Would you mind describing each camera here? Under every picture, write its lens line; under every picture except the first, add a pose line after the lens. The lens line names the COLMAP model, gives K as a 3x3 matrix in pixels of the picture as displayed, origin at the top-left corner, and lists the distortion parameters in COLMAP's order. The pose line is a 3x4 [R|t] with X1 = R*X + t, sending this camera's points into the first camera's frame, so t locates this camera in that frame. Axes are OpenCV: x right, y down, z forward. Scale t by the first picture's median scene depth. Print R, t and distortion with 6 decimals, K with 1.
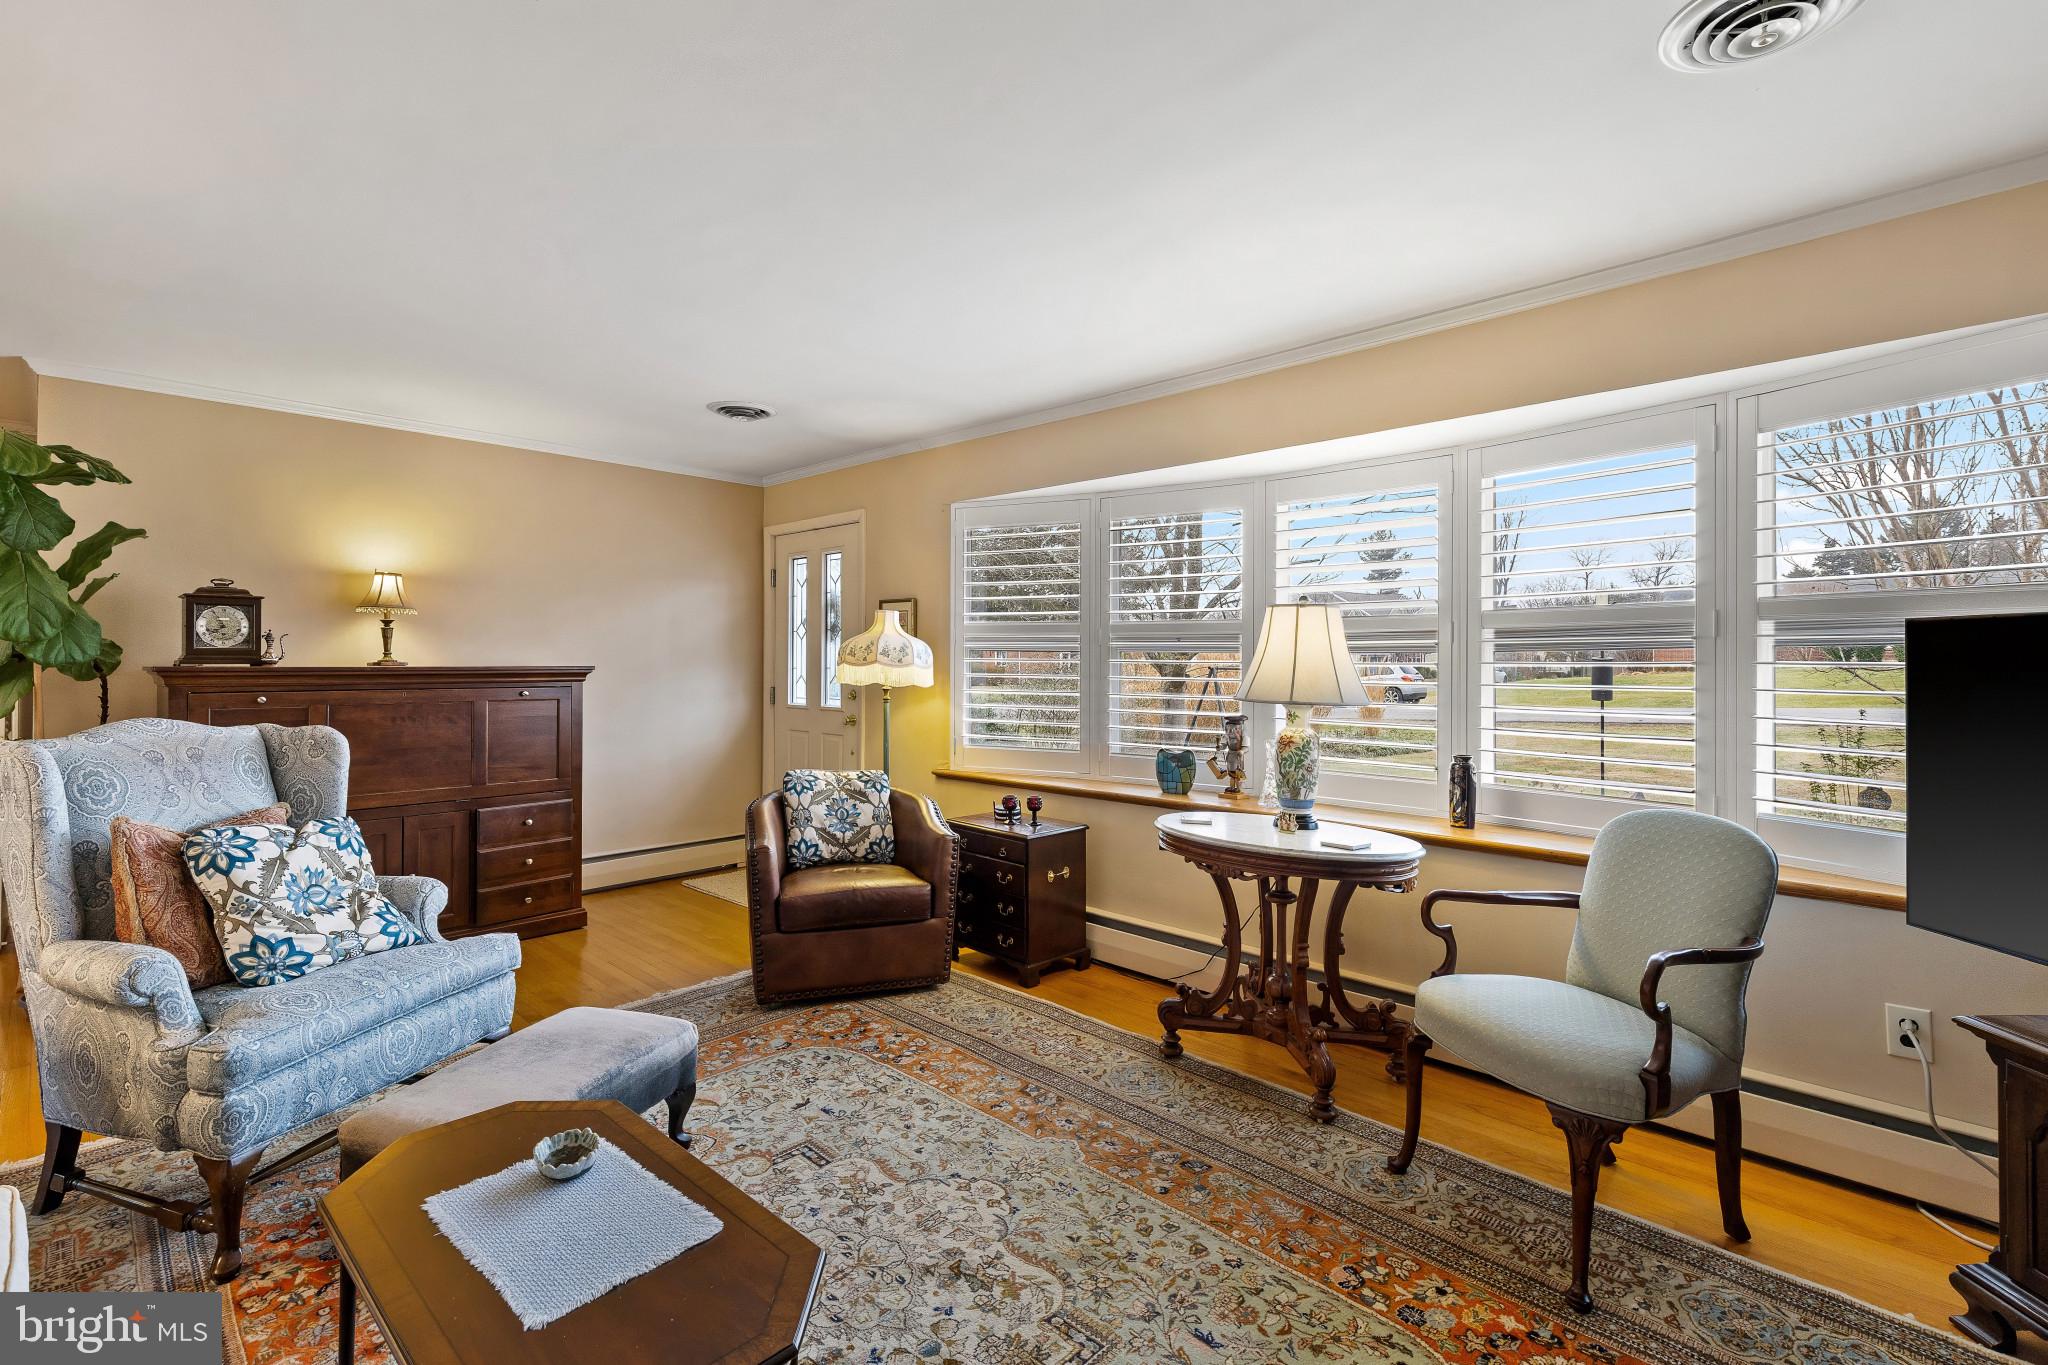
lens RADIAL K [[928.9, 0, 1021.8], [0, 928.9, 666.8], [0, 0, 1]] dist [0.003542, -0.000705]
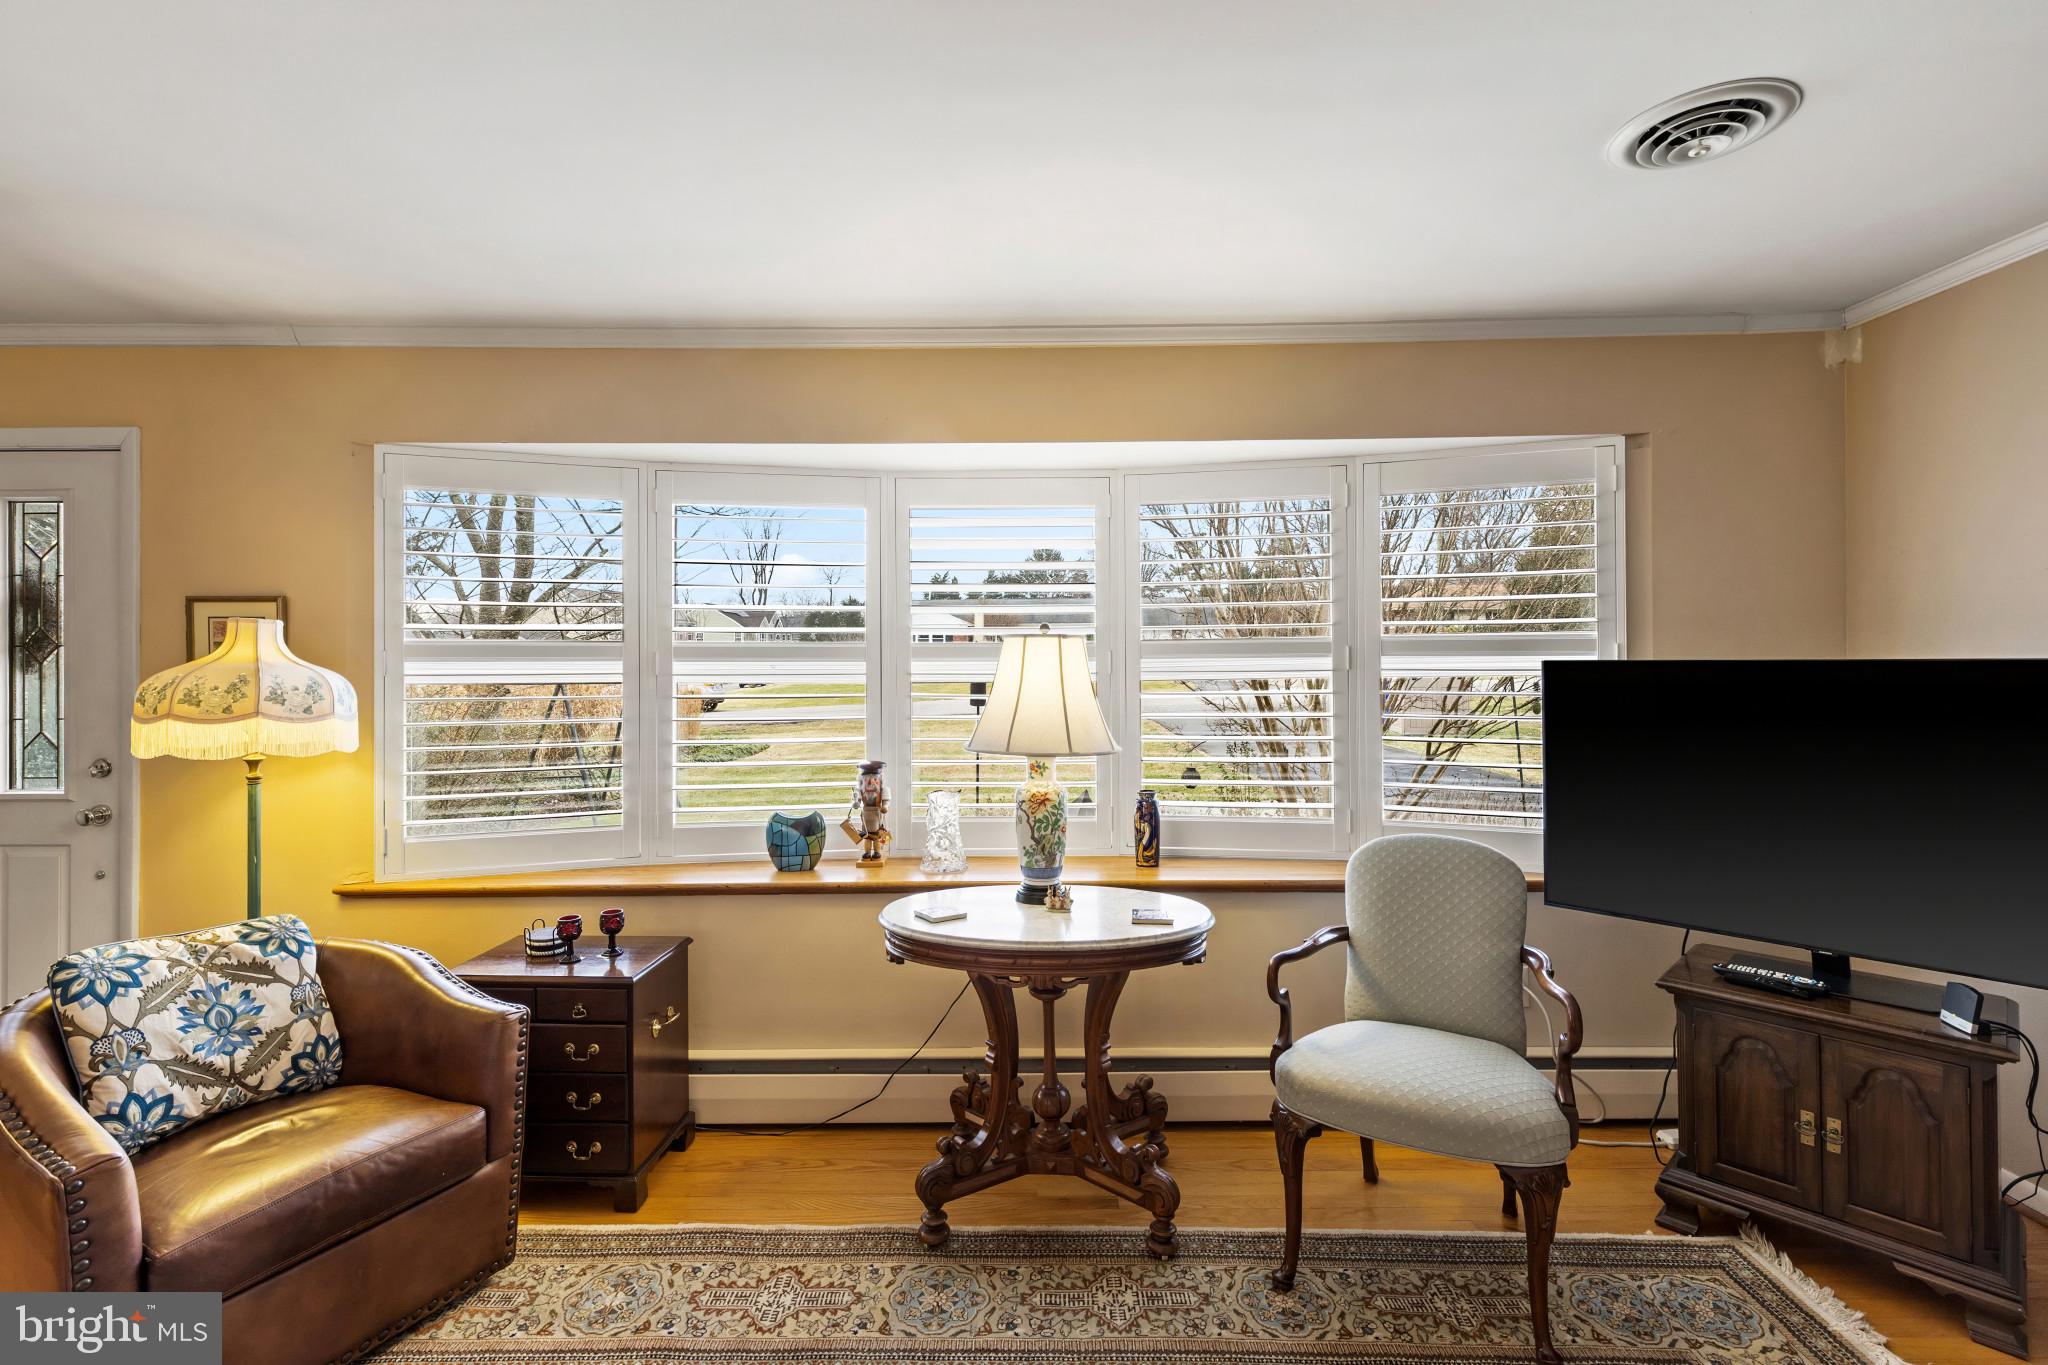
lens RADIAL K [[928.9, 0, 1024.7], [0, 928.9, 663.1], [0, 0, 1]] dist [0.003542, -0.000705]
pose [[0.720255, -0.008734, 0.693655, -0.232233], [0.014647, 0.999889, -0.002620, -0.029789], [-0.693555, 0.012047, 0.720303, 0.324431]]
